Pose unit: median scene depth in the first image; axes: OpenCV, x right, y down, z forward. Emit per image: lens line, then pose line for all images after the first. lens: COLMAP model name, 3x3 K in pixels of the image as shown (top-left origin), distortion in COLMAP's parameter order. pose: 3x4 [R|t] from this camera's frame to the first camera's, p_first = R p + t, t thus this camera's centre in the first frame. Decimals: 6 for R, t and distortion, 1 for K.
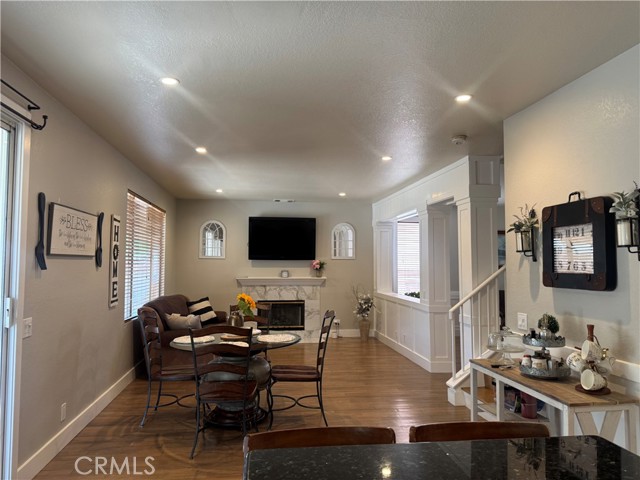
lens RADIAL K [[456.2, 0, 316.9], [0, 456.2, 236.3], [0, 0, 1]] dist [0.056883, -0.088231]
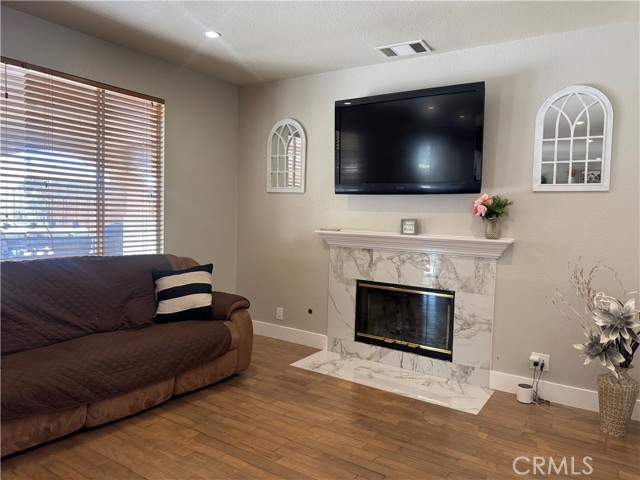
lens RADIAL K [[456.2, 0, 316.9], [0, 456.2, 240.0], [0, 0, 1]] dist [0.056883, -0.088231]
pose [[0.757905, 0.055543, -0.649996, 0.218618], [0.010812, 0.995163, 0.097645, 0.076820], [0.652275, -0.081033, 0.753638, 0.907505]]
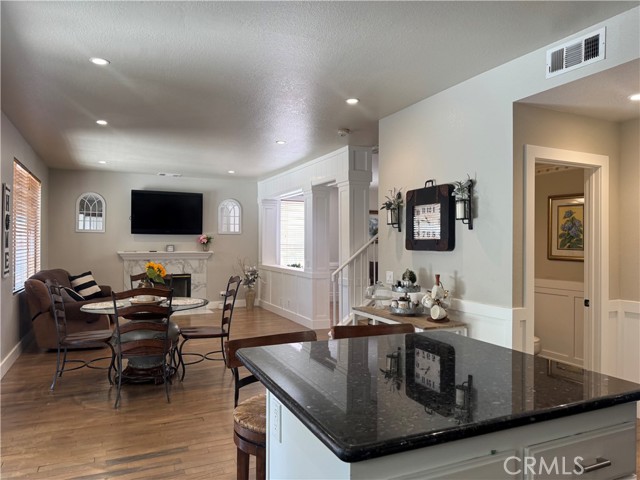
lens RADIAL K [[456.2, 0, 331.2], [0, 456.2, 233.8], [0, 0, 1]] dist [0.056883, -0.088231]
pose [[0.949665, 0.004256, 0.313239, -0.075684], [-0.016948, 0.999141, 0.037805, 0.009082], [-0.312809, -0.041210, 0.948922, -0.109681]]
